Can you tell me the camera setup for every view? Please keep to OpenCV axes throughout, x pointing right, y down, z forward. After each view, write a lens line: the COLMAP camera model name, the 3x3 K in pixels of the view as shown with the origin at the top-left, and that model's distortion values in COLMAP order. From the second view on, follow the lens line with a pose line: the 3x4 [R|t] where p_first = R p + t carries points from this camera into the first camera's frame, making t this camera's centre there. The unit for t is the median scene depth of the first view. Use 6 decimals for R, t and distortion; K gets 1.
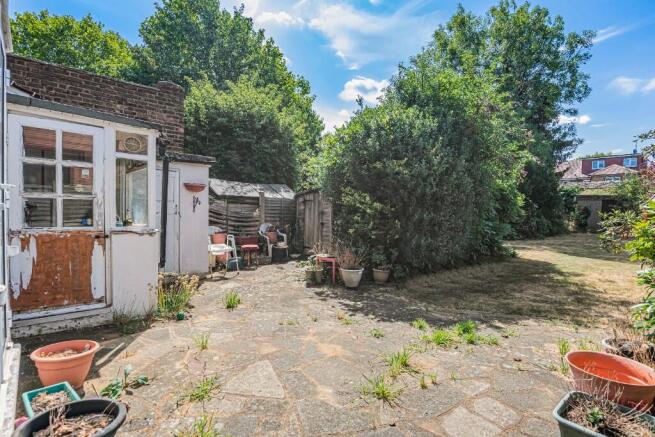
lens RADIAL K [[315.4, 0, 356.5], [0, 315.4, 217.0], [0, 0, 1]] dist [0.002105, 0.000067]
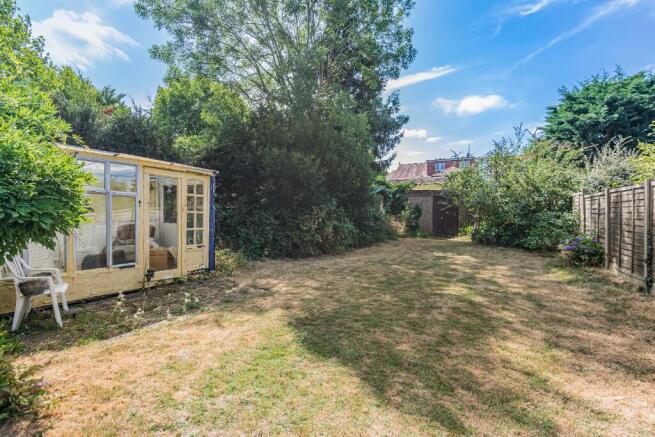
lens RADIAL K [[298.3, 0, 326.1], [0, 298.3, 212.4], [0, 0, 1]] dist [0.008452, -0.015655]
pose [[0.963237, -0.013255, 0.268327, 0.358278], [0.018257, 0.999703, -0.016151, -0.004475], [-0.268033, 0.020456, 0.963192, 0.392241]]
